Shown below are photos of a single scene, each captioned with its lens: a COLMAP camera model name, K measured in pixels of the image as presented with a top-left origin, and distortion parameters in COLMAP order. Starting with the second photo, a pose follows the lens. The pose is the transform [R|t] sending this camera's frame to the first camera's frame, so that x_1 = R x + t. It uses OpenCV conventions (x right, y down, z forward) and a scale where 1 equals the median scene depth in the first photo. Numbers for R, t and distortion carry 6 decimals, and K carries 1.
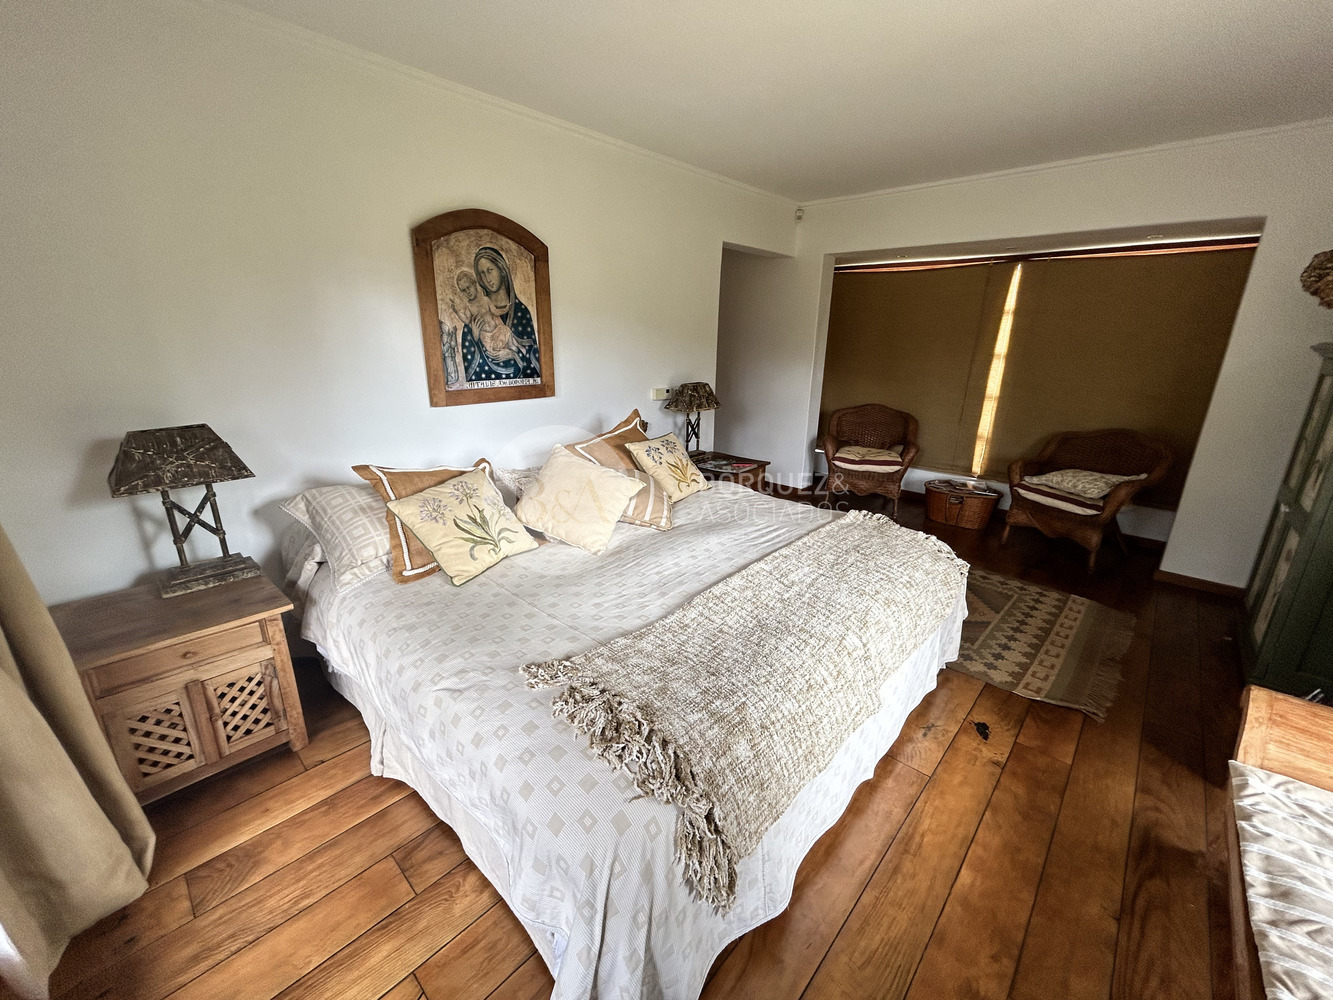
lens RADIAL K [[540.9, 0, 664.3], [0, 540.9, 497.1], [0, 0, 1]] dist [-0.001746, 0.000821]
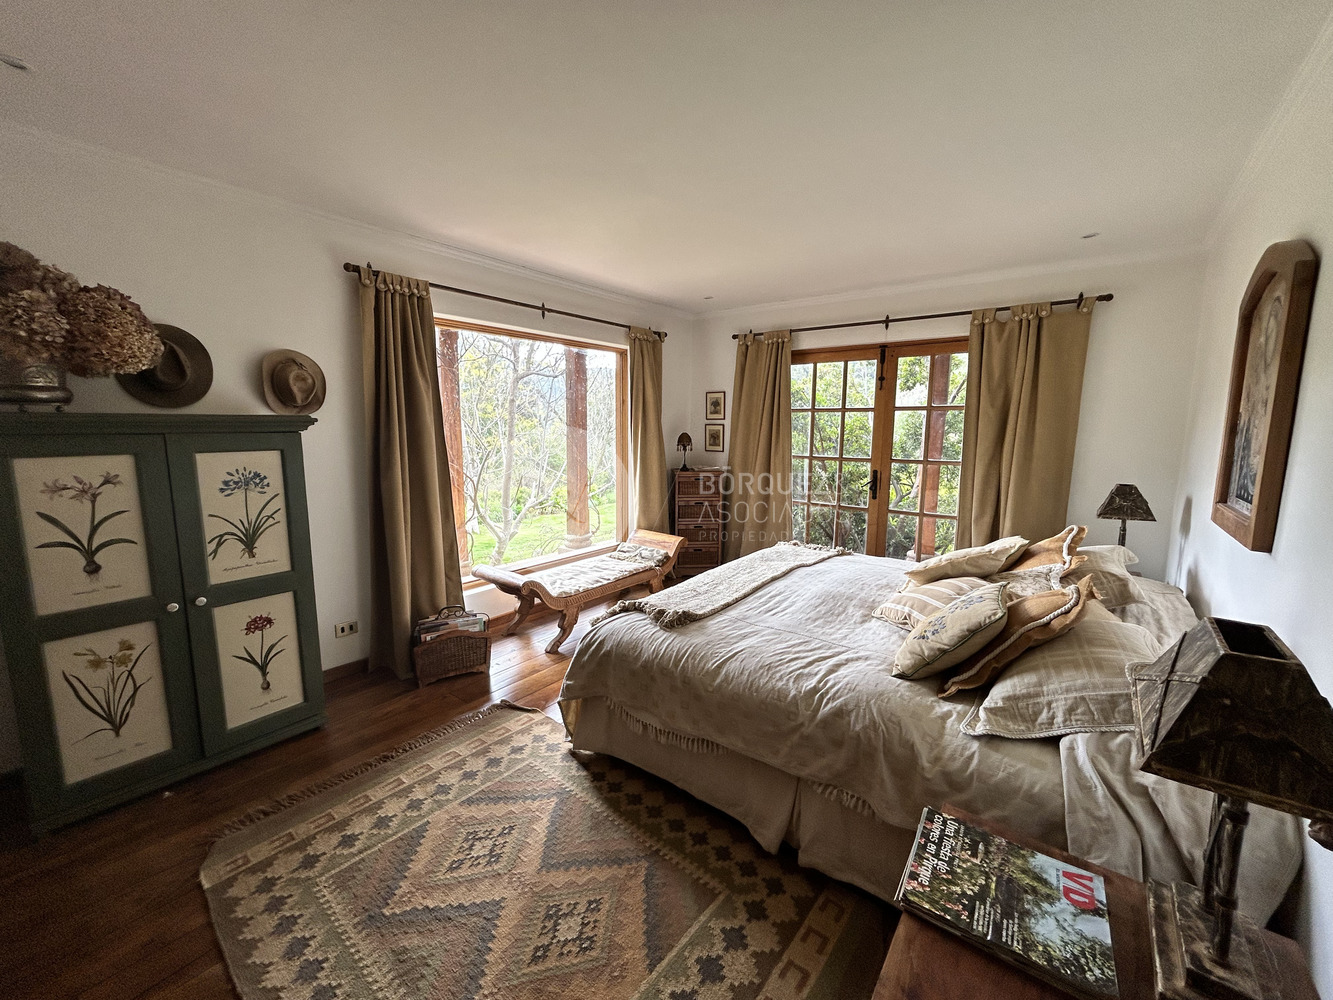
lens RADIAL K [[540.9, 0, 669.2], [0, 540.9, 496.7], [0, 0, 1]] dist [-0.001746, 0.000821]
pose [[-0.996351, -0.007480, -0.085027, 0.391256], [-0.042831, 0.905471, 0.422240, -0.451189], [0.073831, 0.424341, -0.902487, 1.495405]]
